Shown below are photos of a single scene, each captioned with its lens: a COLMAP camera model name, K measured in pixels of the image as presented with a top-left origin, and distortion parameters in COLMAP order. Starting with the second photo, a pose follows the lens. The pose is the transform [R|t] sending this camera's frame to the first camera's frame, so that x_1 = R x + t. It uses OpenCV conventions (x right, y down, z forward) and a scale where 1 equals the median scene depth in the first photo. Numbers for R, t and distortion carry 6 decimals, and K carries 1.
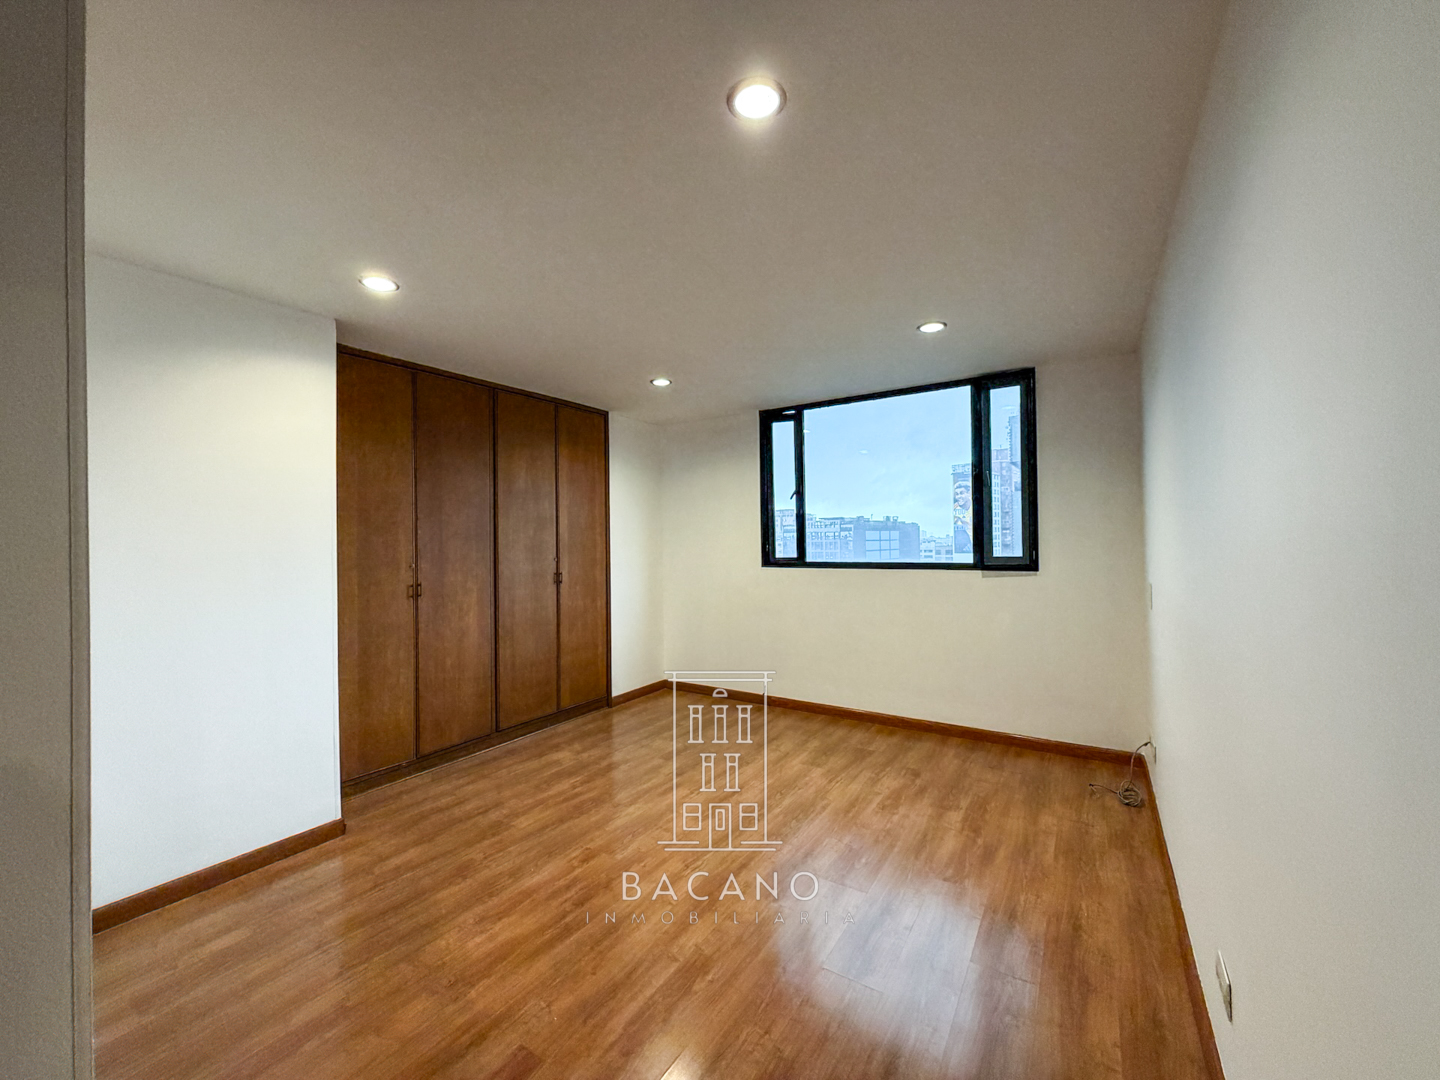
lens RADIAL K [[575.4, 0, 716.0], [0, 575.4, 540.4], [0, 0, 1]] dist [-0.002362, -0.000087]
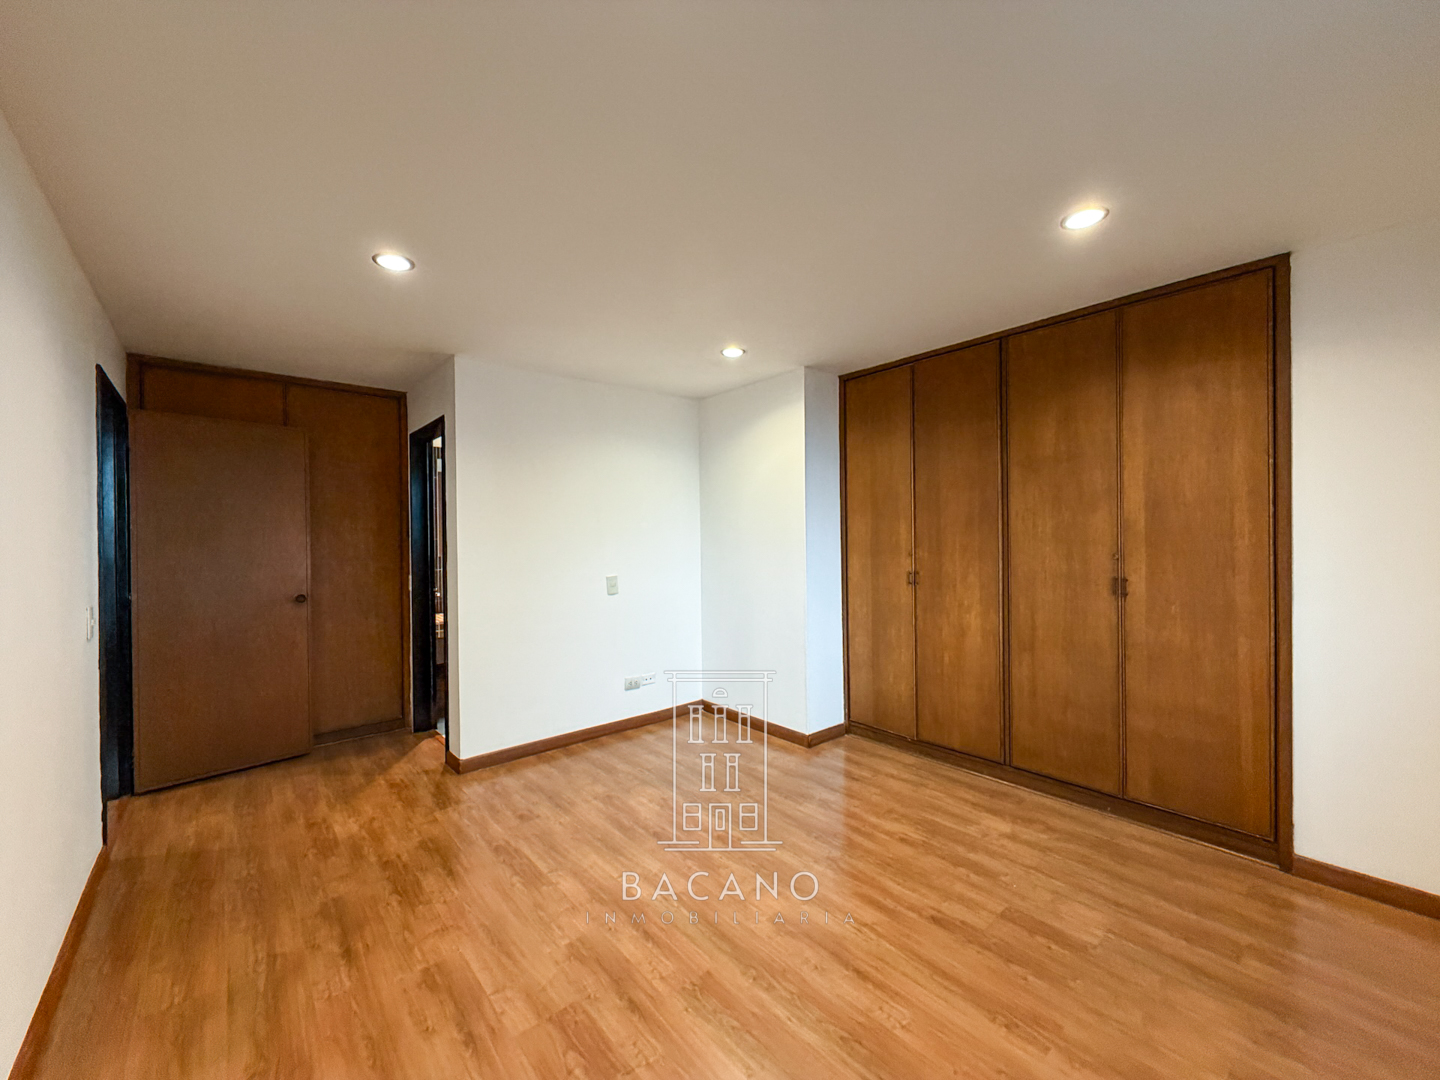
lens RADIAL K [[575.4, 0, 715.4], [0, 575.4, 540.8], [0, 0, 1]] dist [-0.002362, -0.000087]
pose [[-0.279203, 0.027614, -0.959835, 0.532740], [0.019741, 0.999540, 0.023014, -0.009279], [0.960029, -0.012522, -0.279620, 0.891194]]
